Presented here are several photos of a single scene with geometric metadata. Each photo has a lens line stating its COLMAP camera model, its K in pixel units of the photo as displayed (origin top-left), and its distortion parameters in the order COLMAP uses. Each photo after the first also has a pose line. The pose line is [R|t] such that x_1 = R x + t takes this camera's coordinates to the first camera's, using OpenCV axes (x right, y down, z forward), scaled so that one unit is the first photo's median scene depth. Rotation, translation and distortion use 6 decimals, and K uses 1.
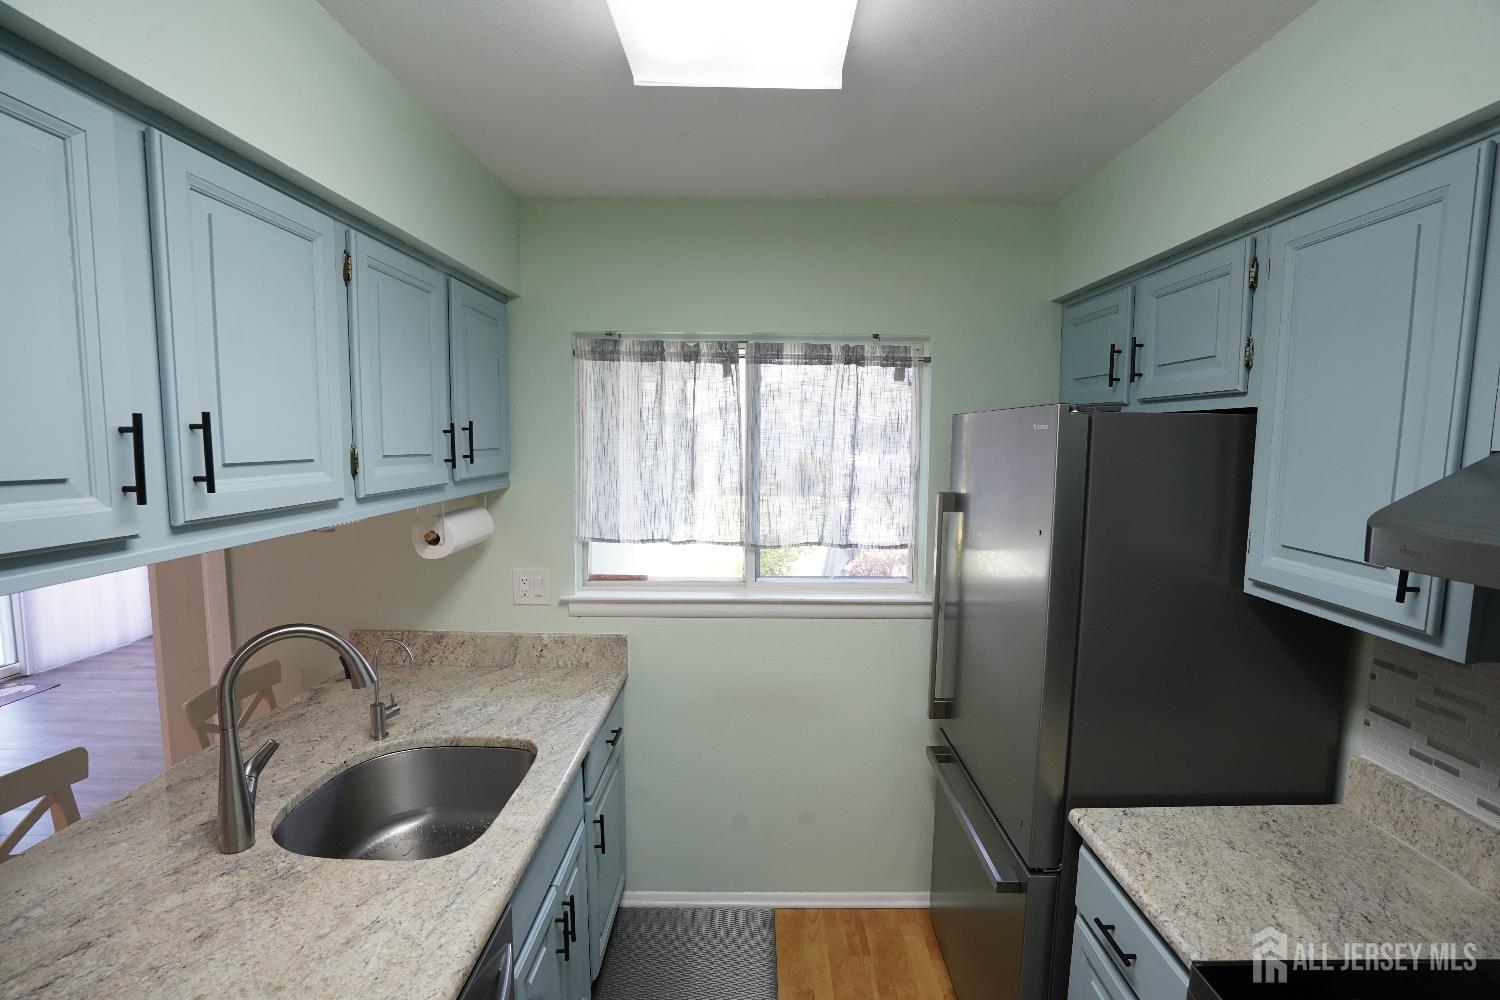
lens RADIAL K [[691.2, 0, 764.9], [0, 691.2, 506.8], [0, 0, 1]] dist [-0.040469, 0.006789]
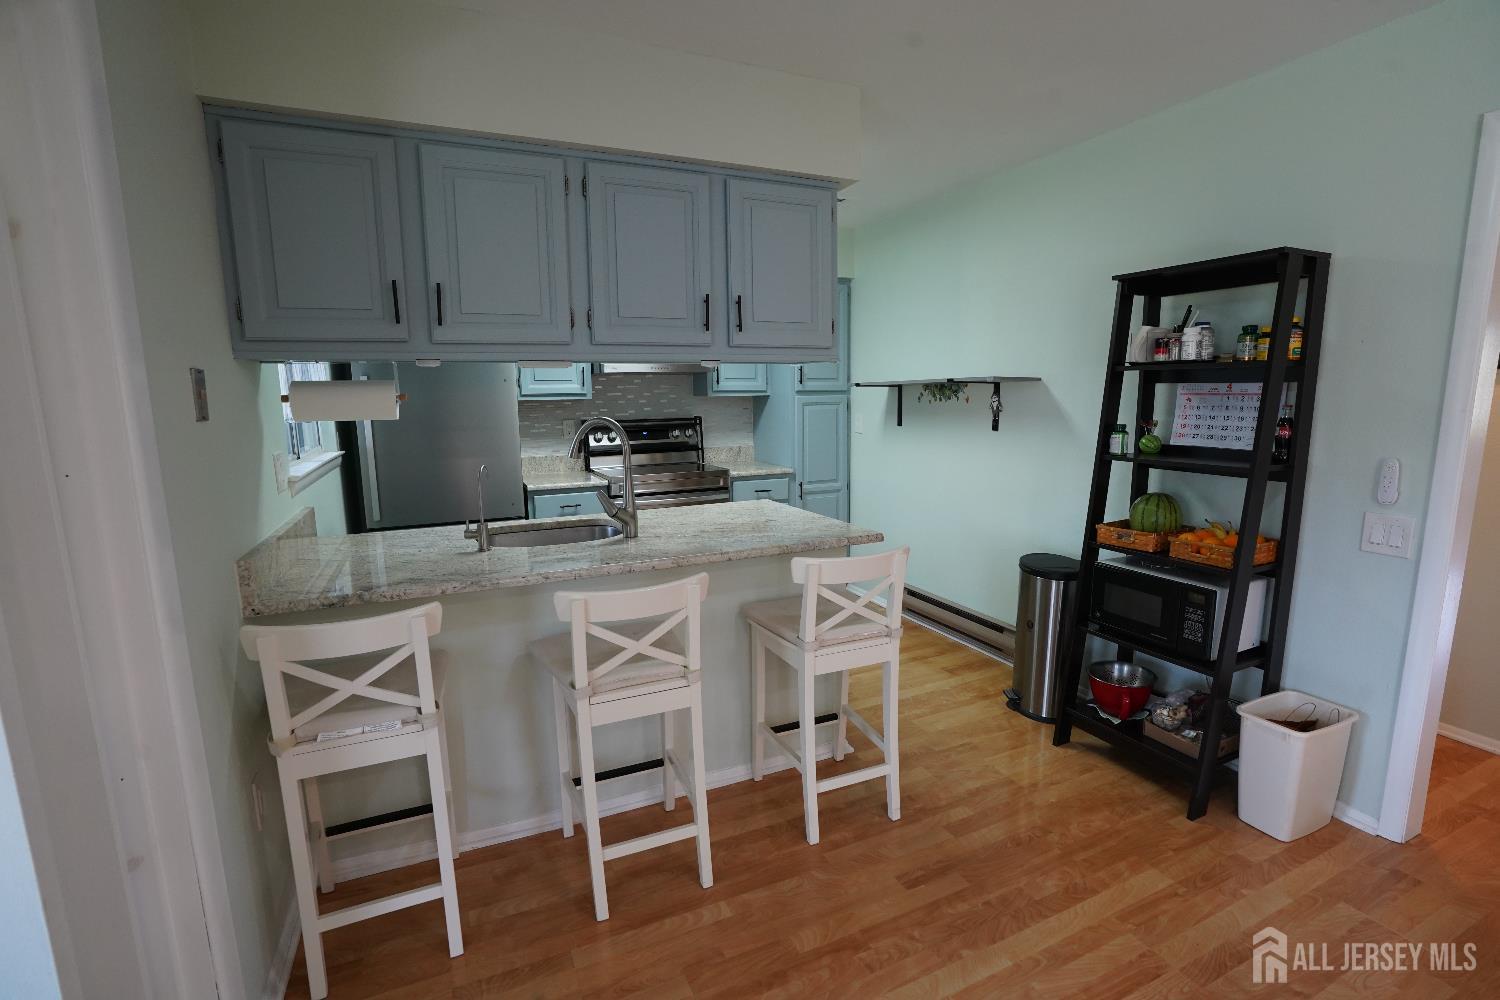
lens RADIAL K [[691.2, 0, 746.6], [0, 691.2, 494.2], [0, 0, 1]] dist [-0.040469, 0.006789]
pose [[-0.405162, -0.135273, 0.904182, -1.760851], [0.110127, 0.974571, 0.195152, 0.039721], [-0.907588, 0.178643, -0.379962, 0.971716]]
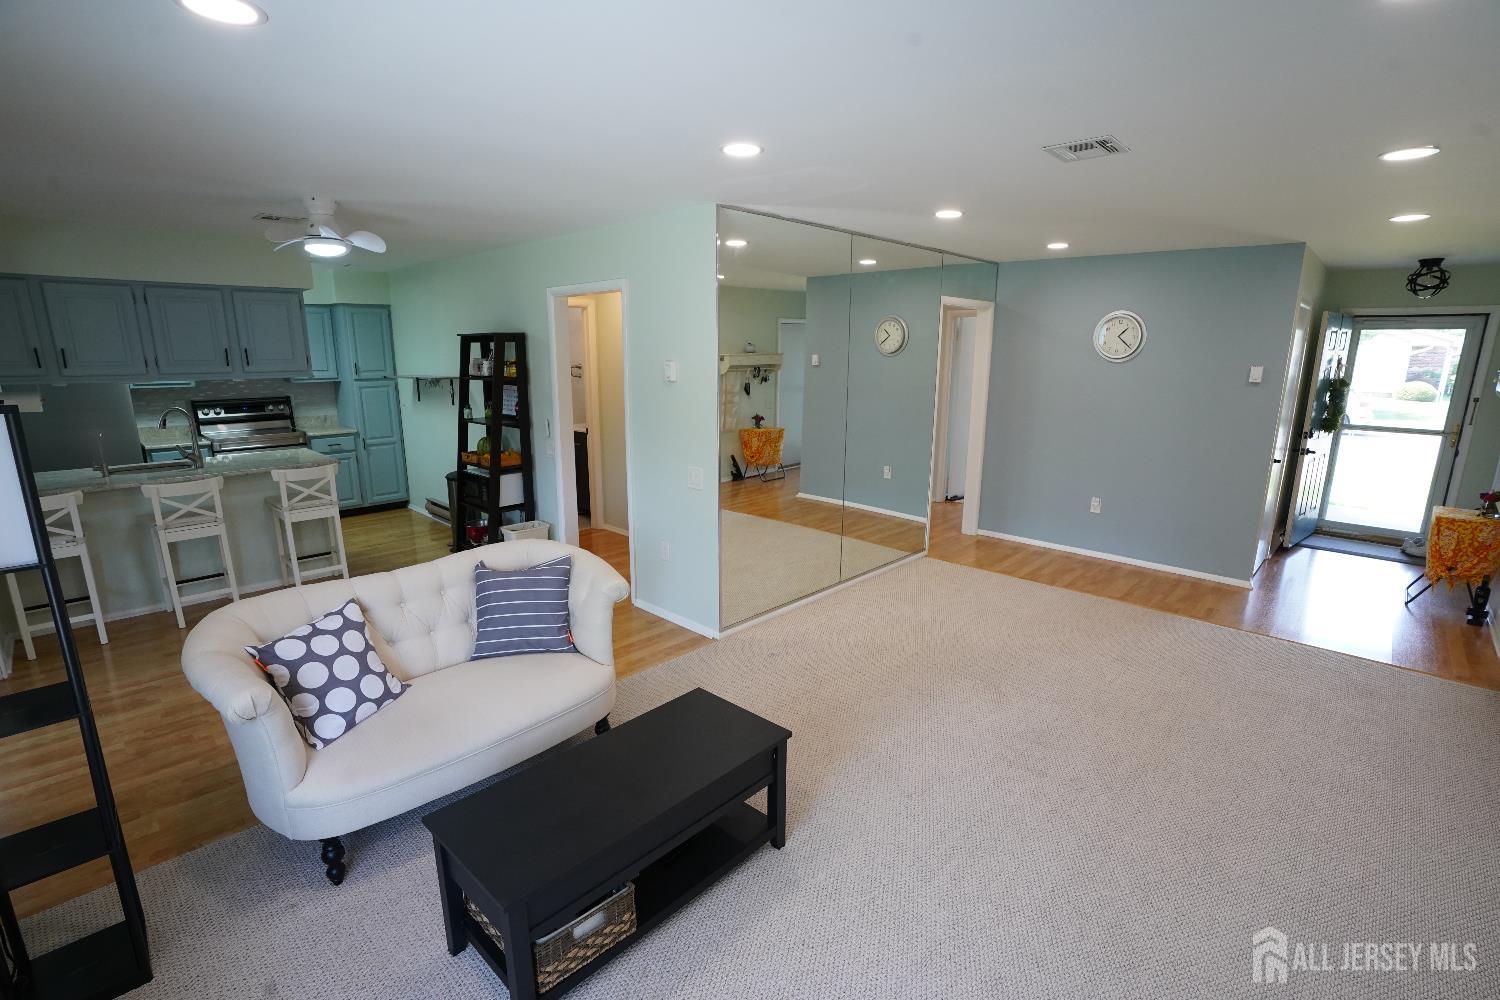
lens RADIAL K [[691.2, 0, 758.6], [0, 691.2, 502.1], [0, 0, 1]] dist [-0.040469, 0.006789]
pose [[-0.718445, -0.164390, 0.675879, -3.731404], [0.063773, 0.952012, 0.299342, -0.148749], [-0.692654, 0.258163, -0.673485, 0.967394]]
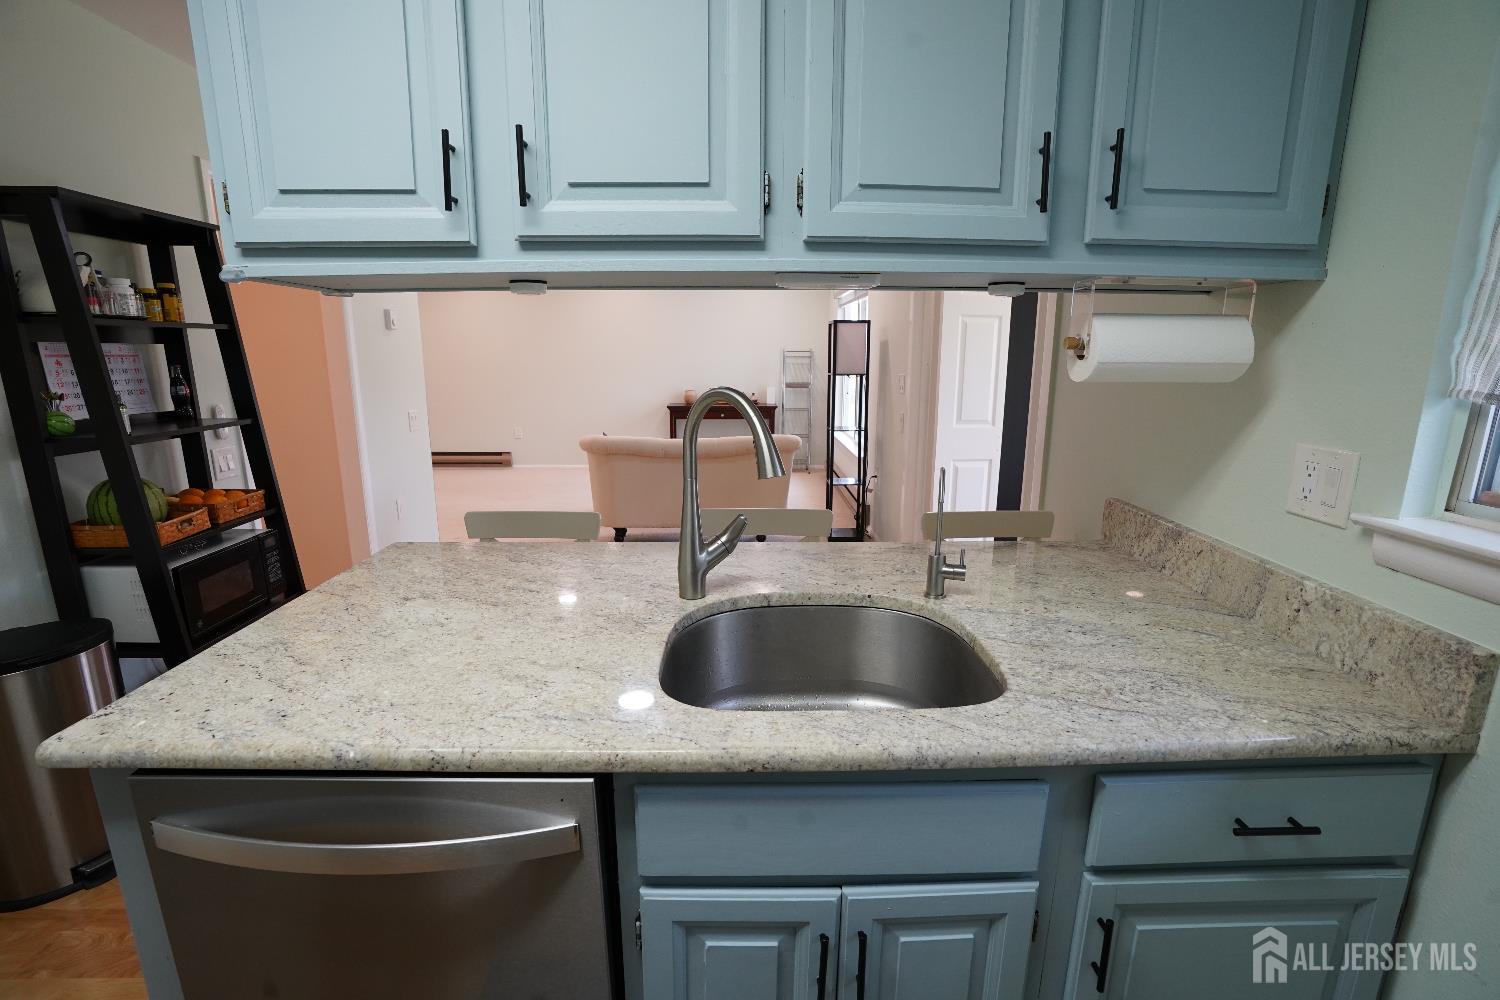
lens RADIAL K [[691.2, 0, 750.6], [0, 691.2, 496.8], [0, 0, 1]] dist [-0.040469, 0.006789]
pose [[0.006863, 0.196680, -0.980444, 0.170023], [-0.106281, 0.975057, 0.194855, 0.092506], [0.994312, 0.102865, 0.027596, 0.716394]]
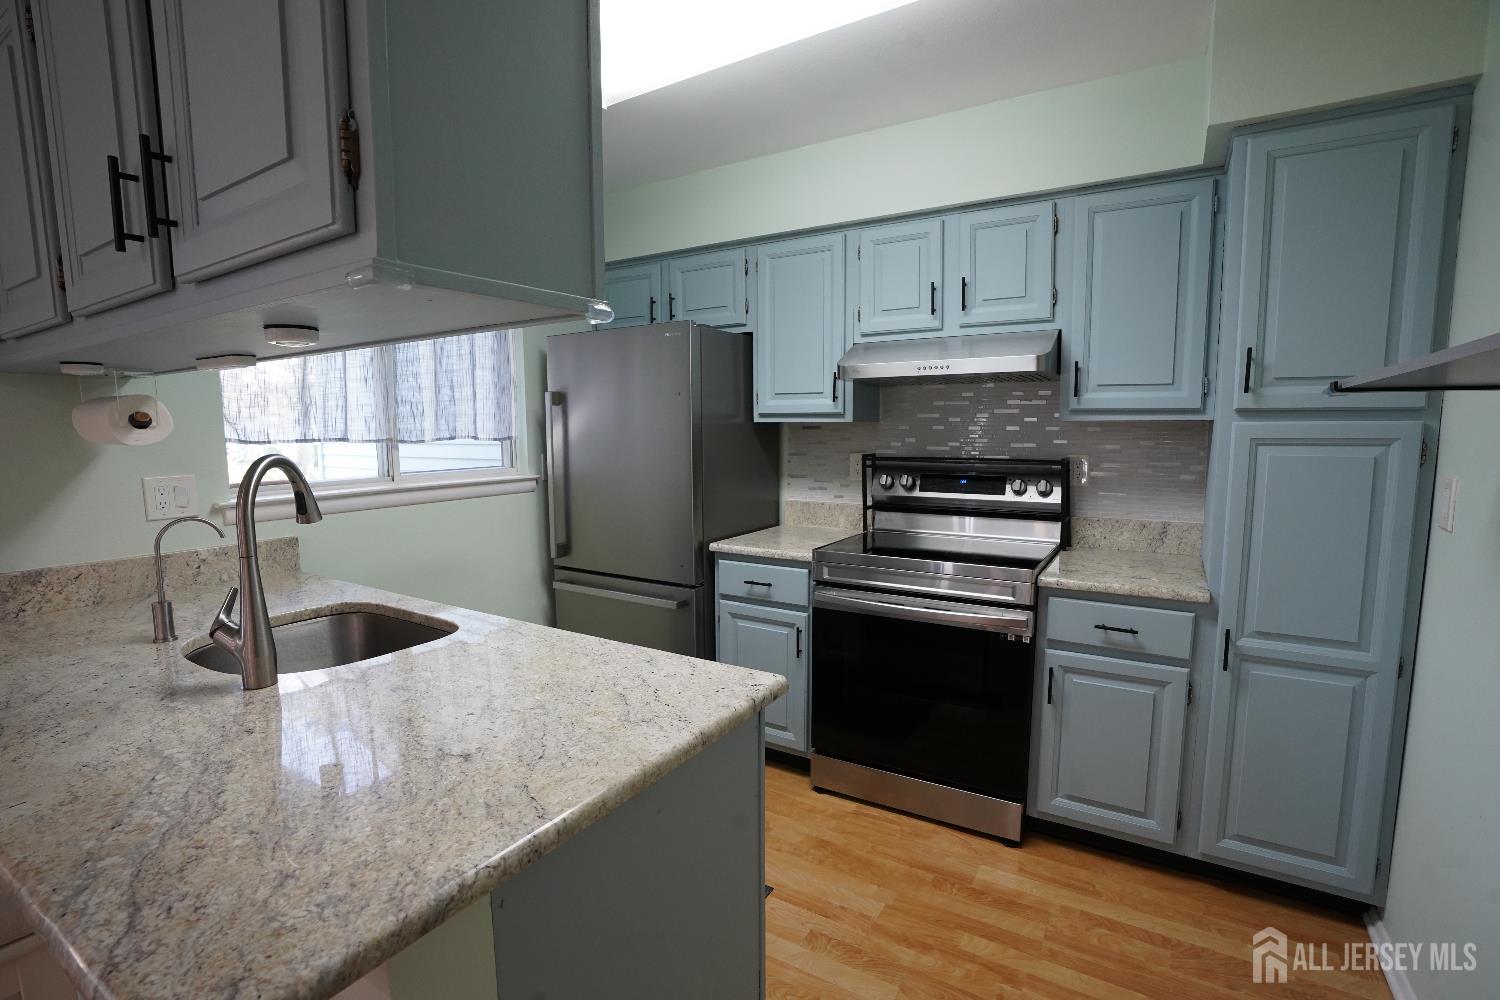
lens RADIAL K [[691.2, 0, 749.3], [0, 691.2, 507.2], [0, 0, 1]] dist [-0.040469, 0.006789]
pose [[0.532218, -0.111867, 0.839184, -0.820208], [0.101157, 0.992533, 0.068154, 0.178657], [-0.840542, 0.048617, 0.539561, -0.080994]]
